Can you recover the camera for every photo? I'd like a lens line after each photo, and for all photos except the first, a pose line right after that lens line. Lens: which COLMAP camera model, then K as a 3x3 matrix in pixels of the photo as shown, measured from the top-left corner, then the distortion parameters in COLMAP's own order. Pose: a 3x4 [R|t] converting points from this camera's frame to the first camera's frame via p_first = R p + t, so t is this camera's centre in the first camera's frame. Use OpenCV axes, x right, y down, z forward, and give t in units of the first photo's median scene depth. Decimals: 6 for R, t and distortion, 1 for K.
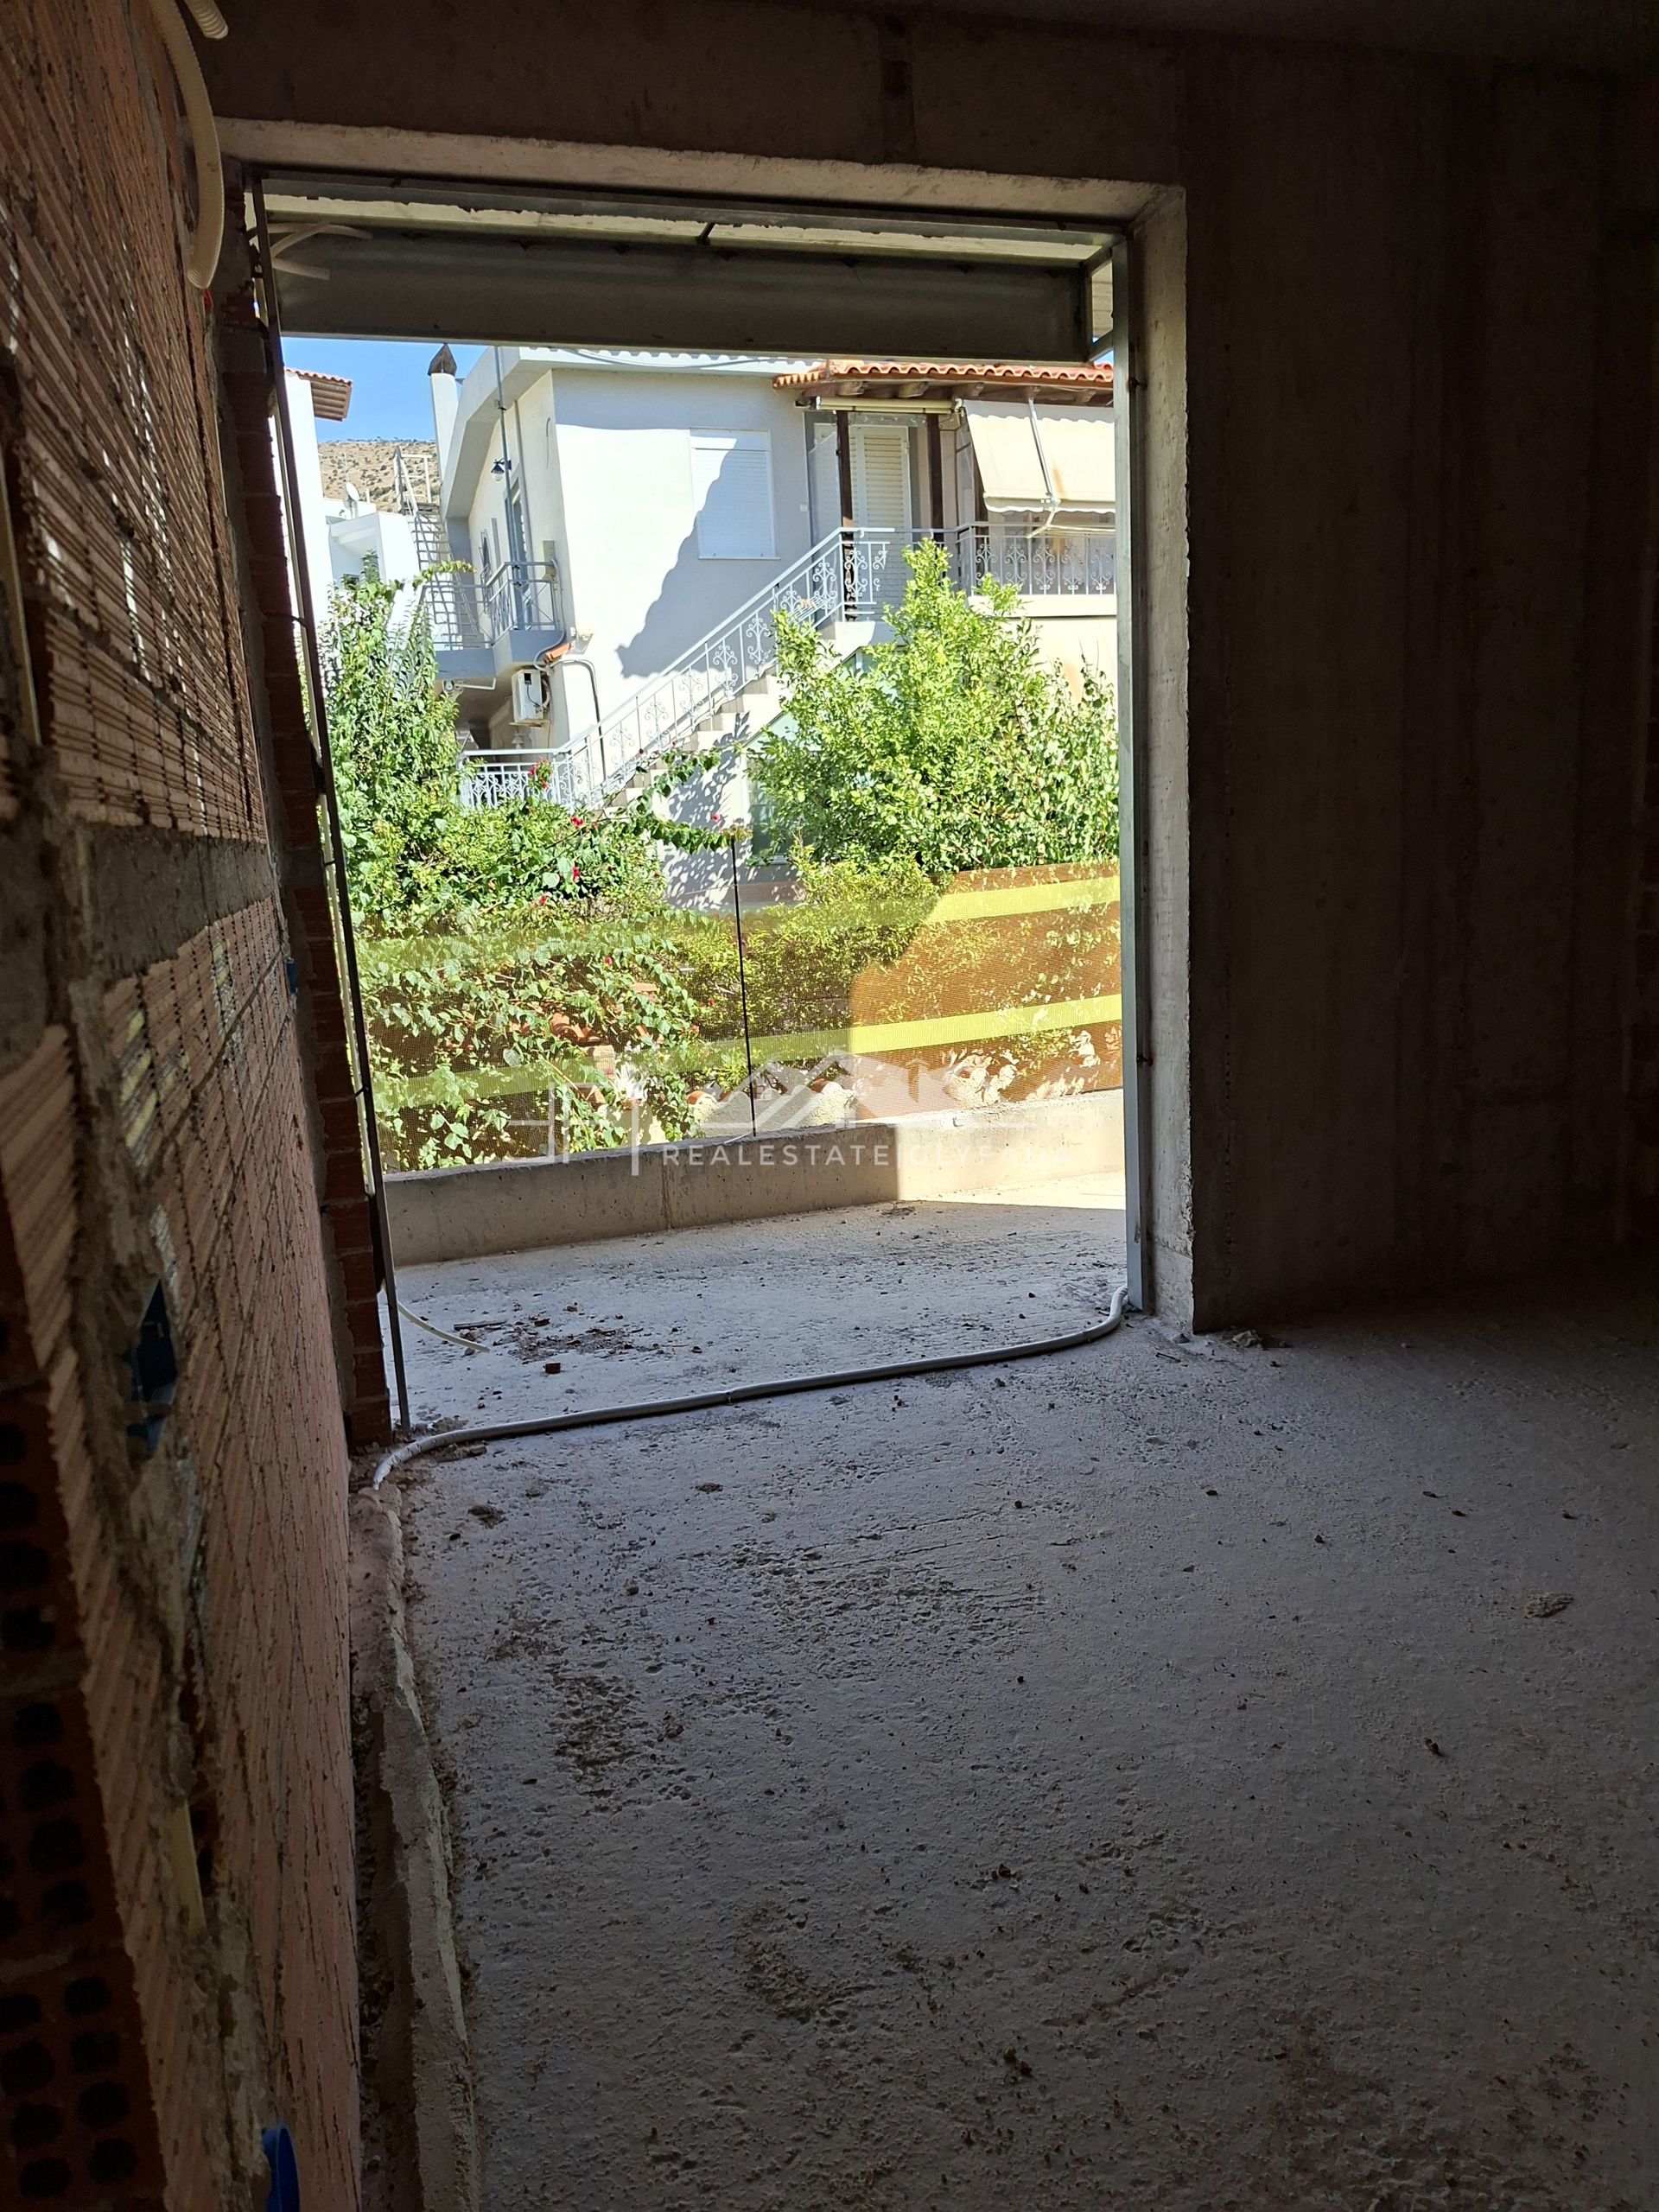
lens RADIAL K [[1540.4, 0, 833.1], [0, 1540.4, 1123.3], [0, 0, 1]] dist [0.088979, -0.093598]
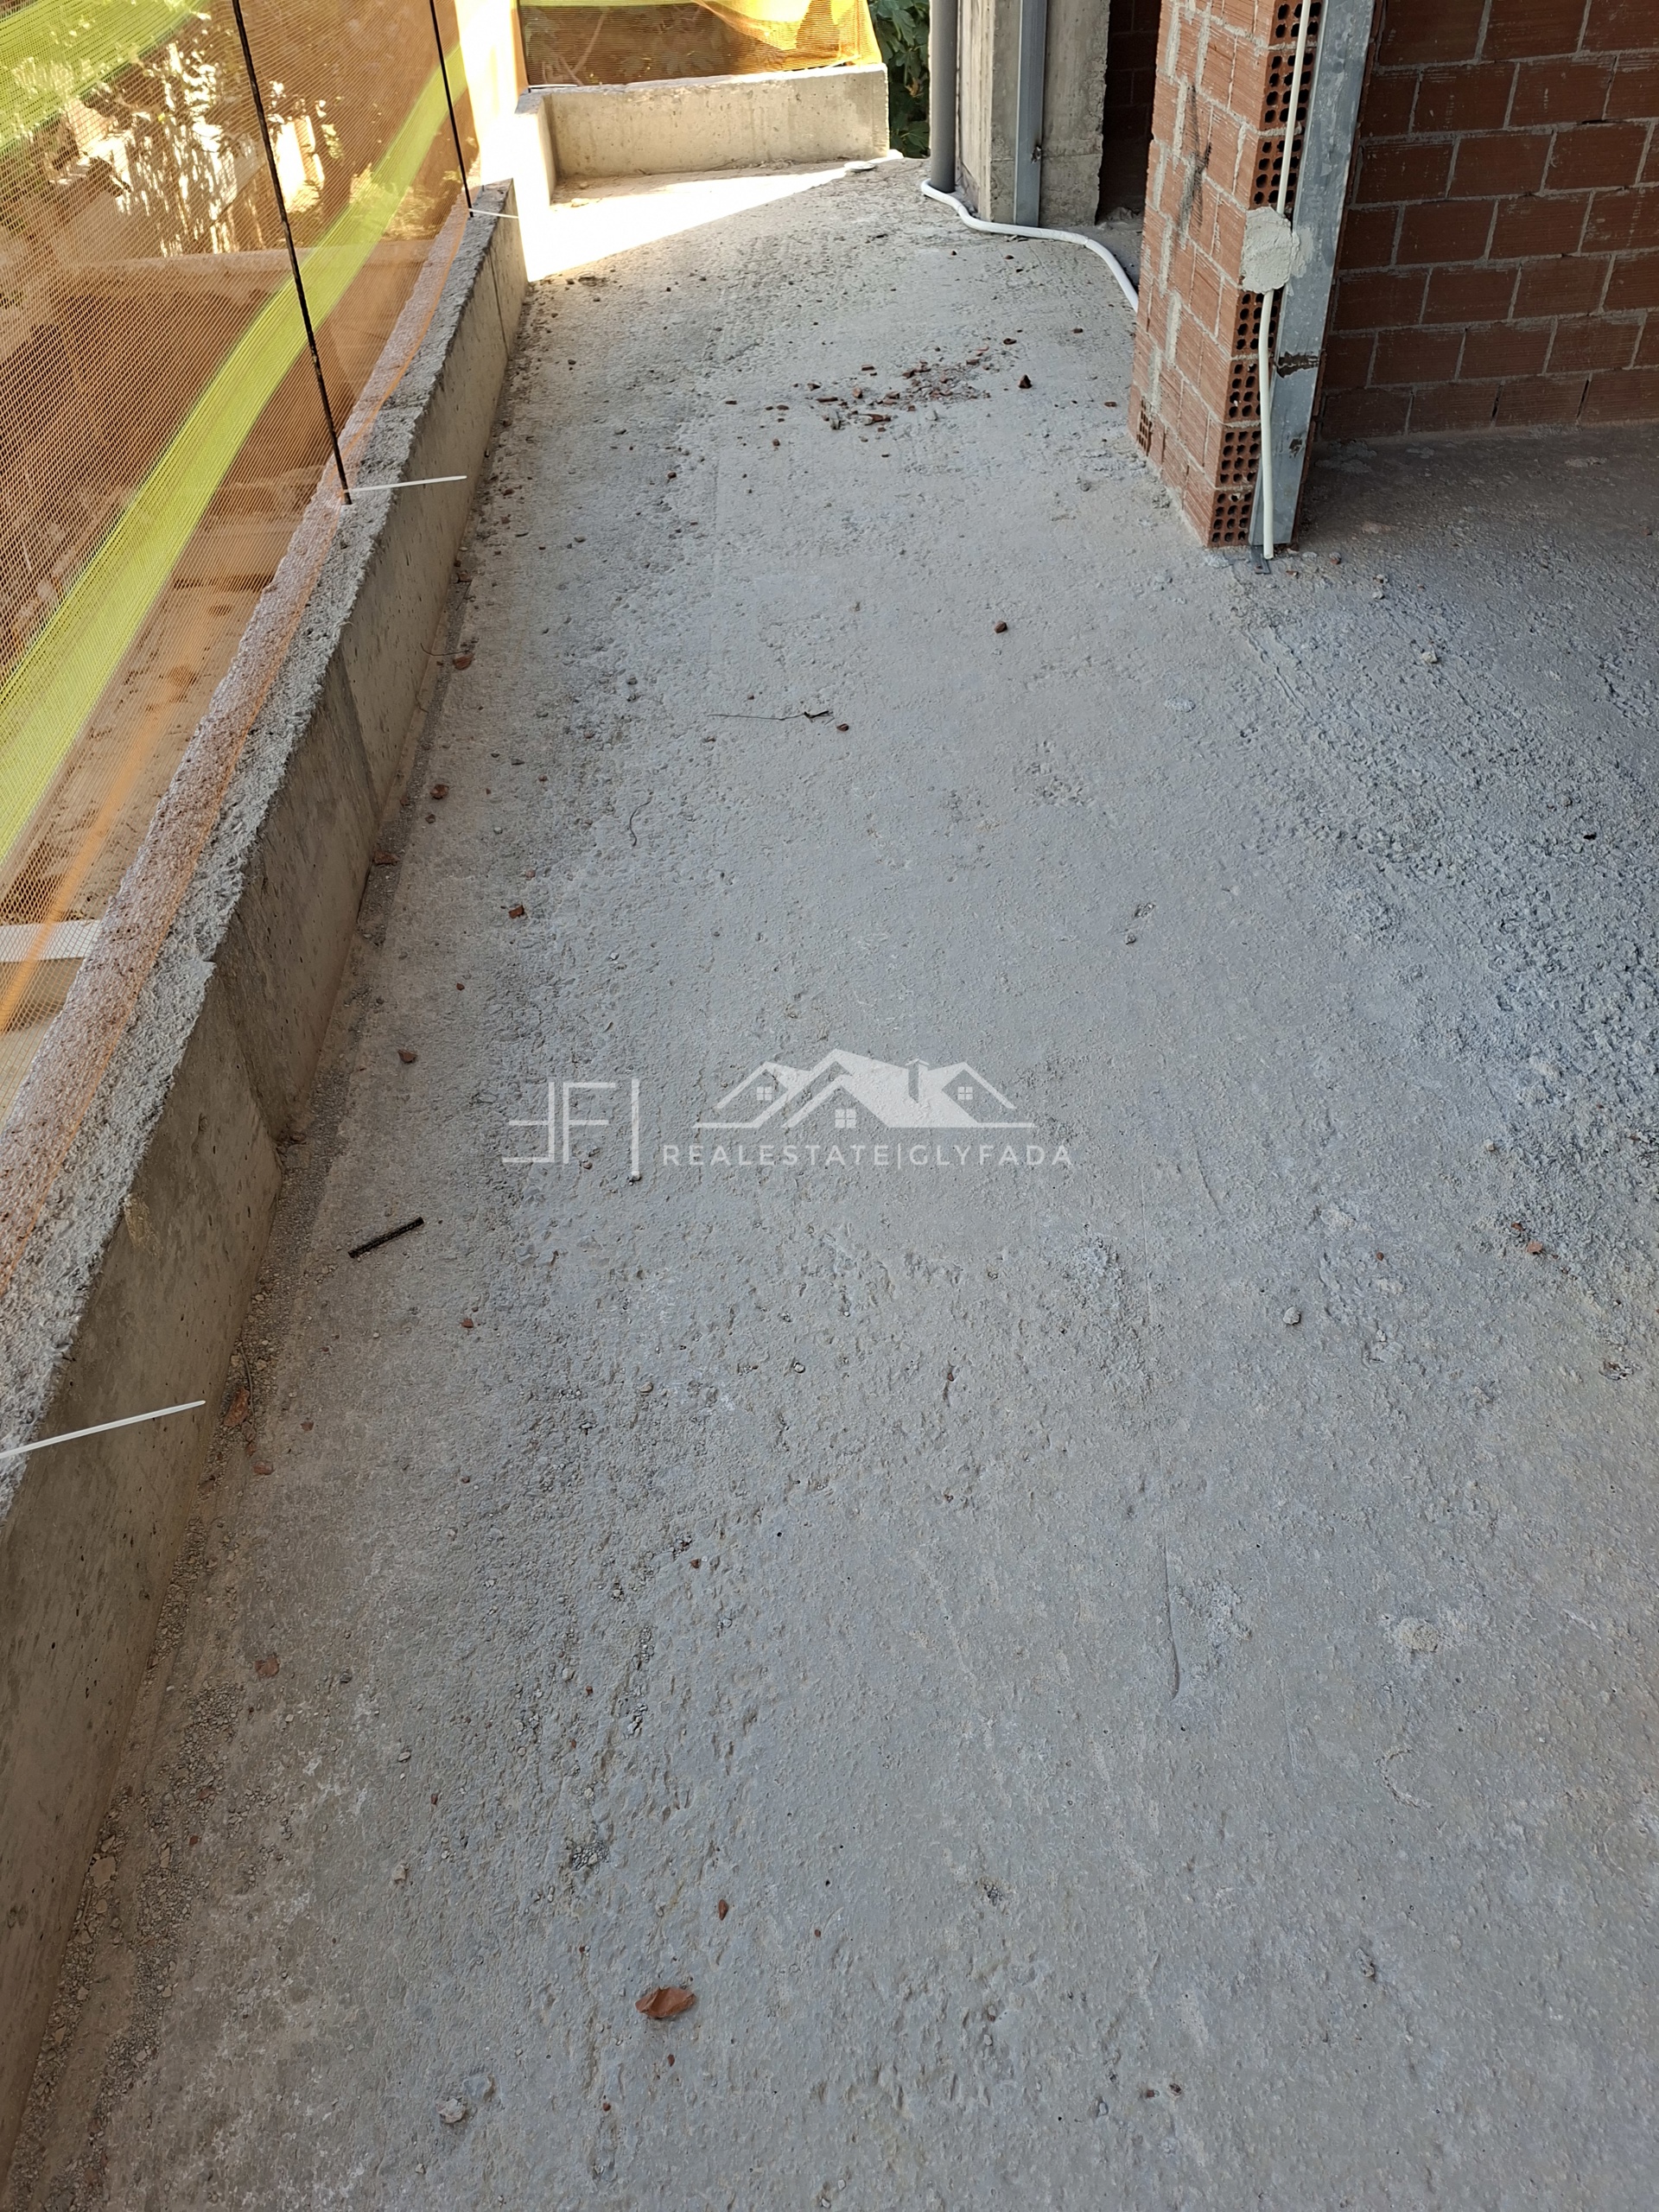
lens RADIAL K [[1540.4, 0, 839.8], [0, 1540.4, 1104.3], [0, 0, 1]] dist [0.088979, -0.093598]
pose [[0.235768, -0.599409, 0.764933, -1.208177], [0.213546, 0.799839, 0.560942, -0.052225], [-0.948057, 0.031097, 0.316578, 0.807763]]
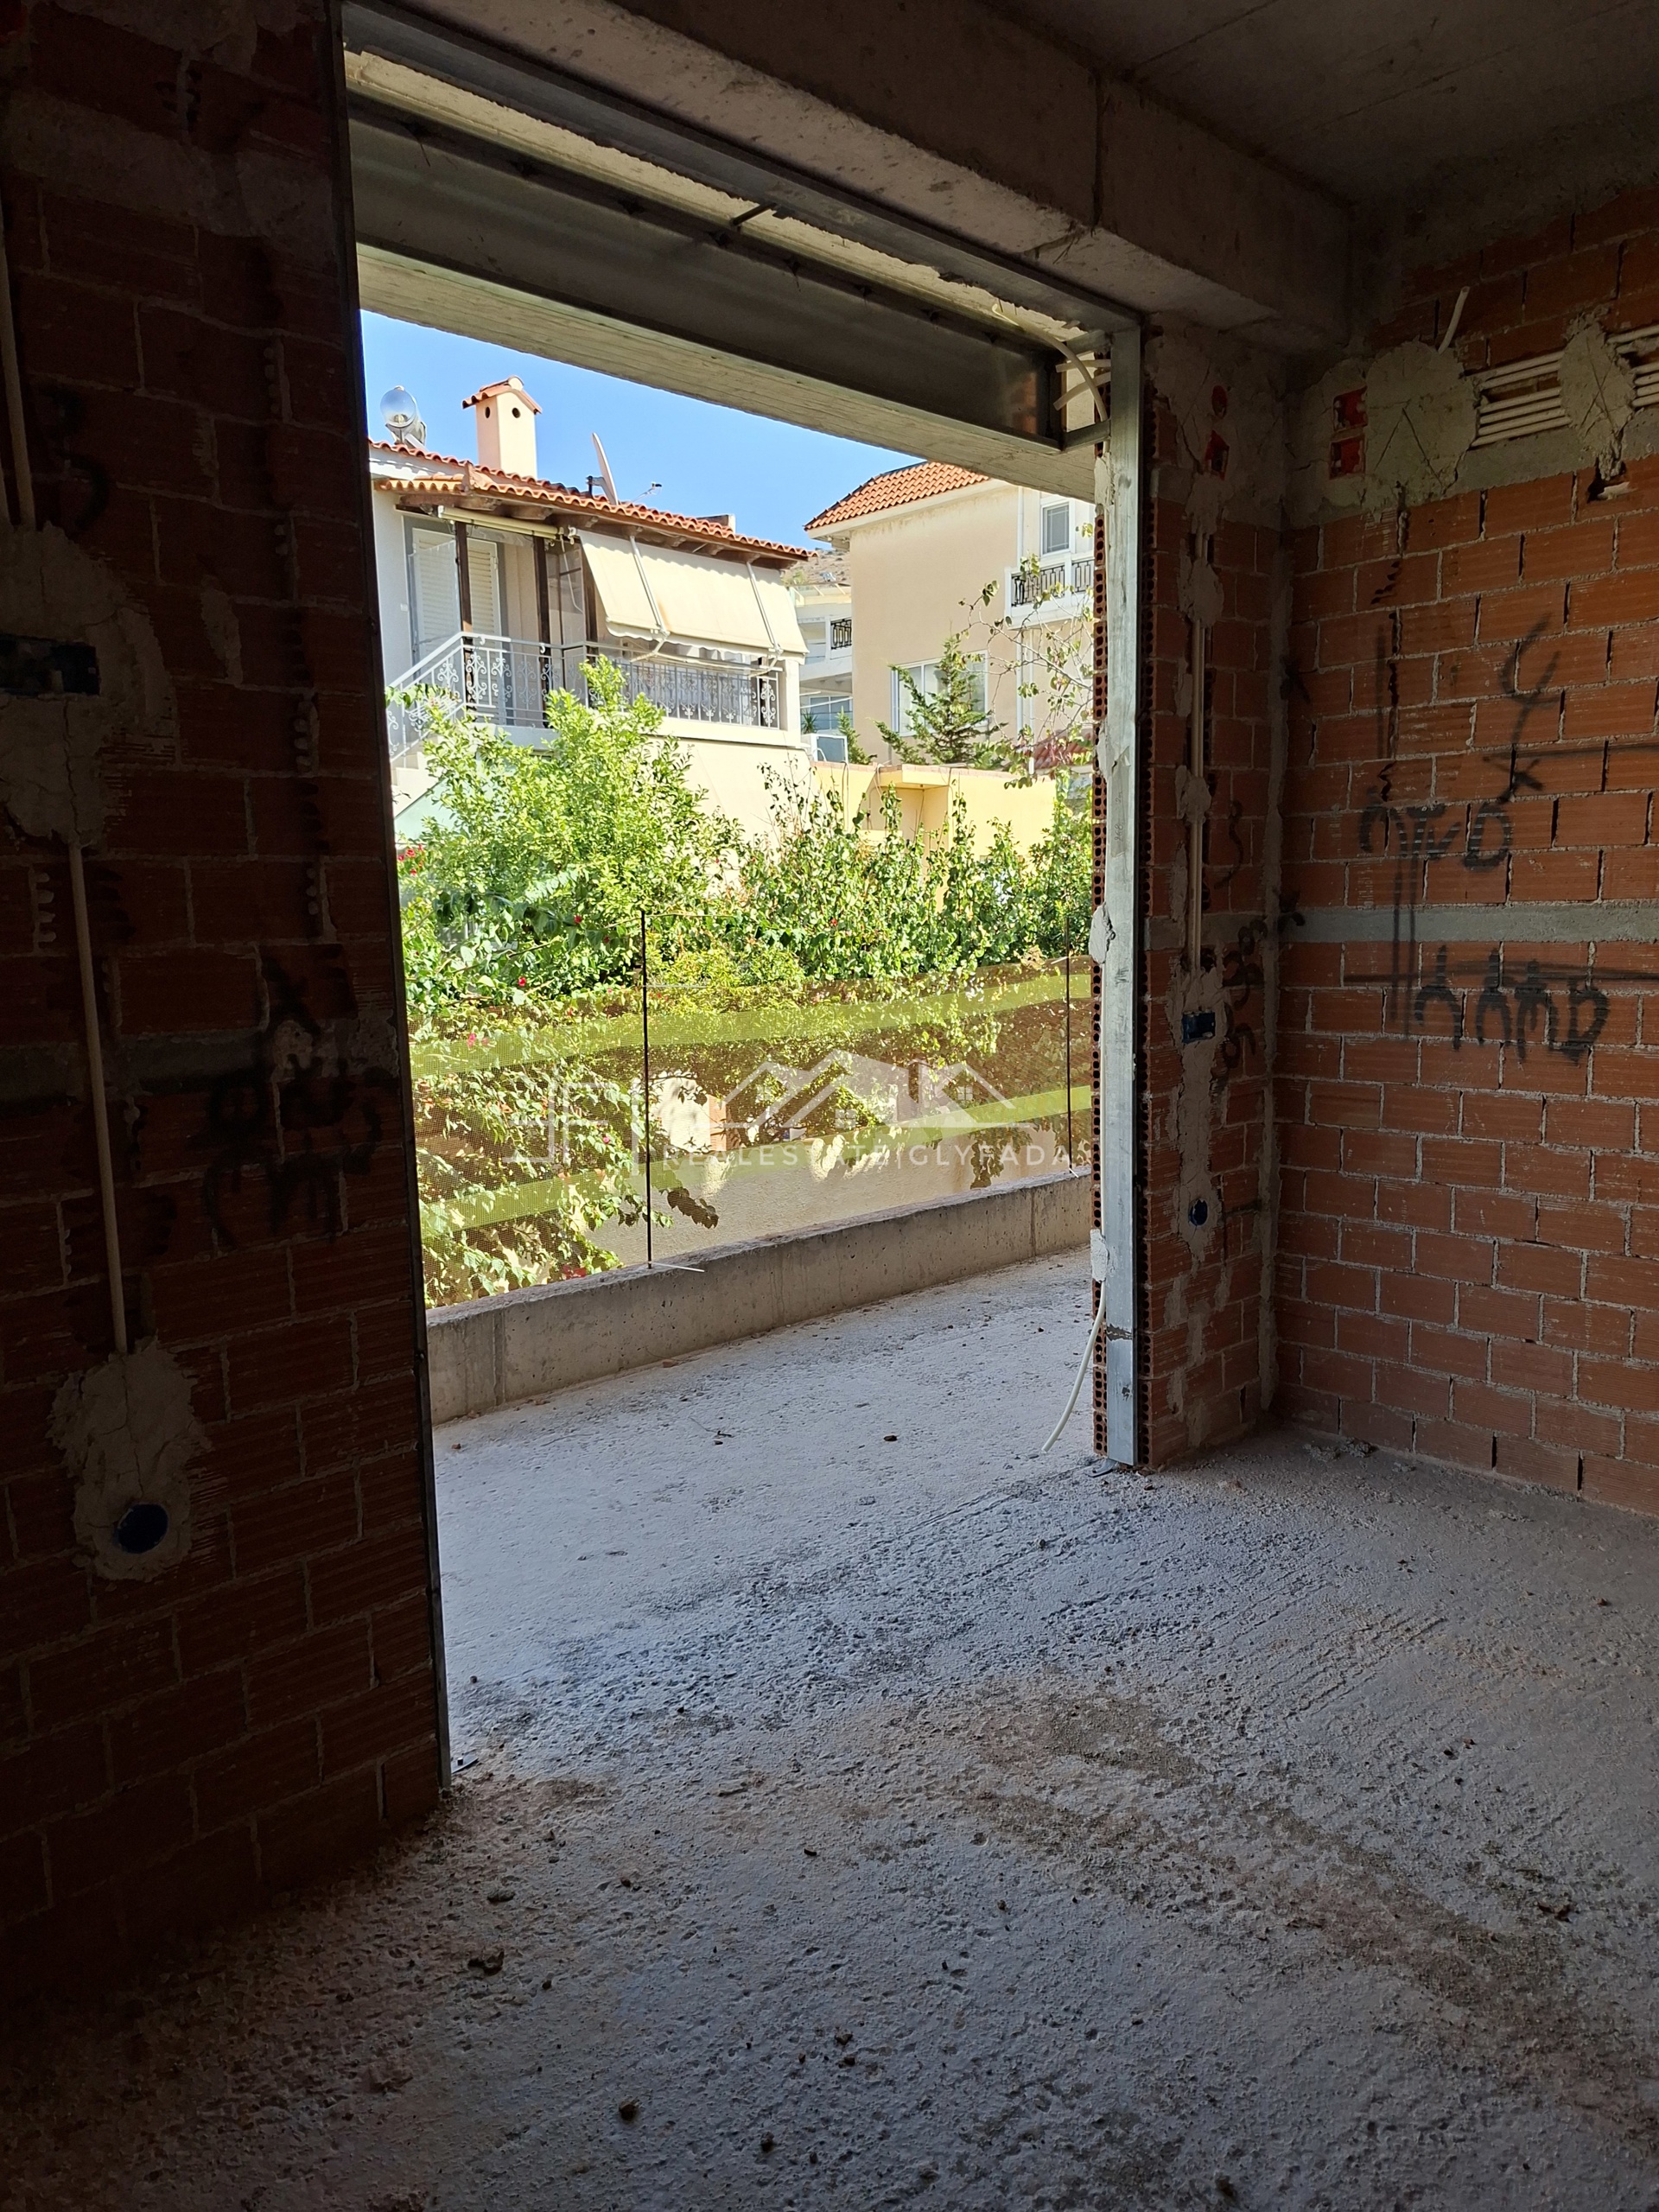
lens RADIAL K [[1540.4, 0, 812.3], [0, 1540.4, 1105.1], [0, 0, 1]] dist [0.088979, -0.093598]
pose [[0.900457, -0.022225, 0.434377, -1.006549], [0.056814, 0.996147, -0.066807, 0.032092], [-0.431218, 0.084835, 0.898250, 0.045482]]
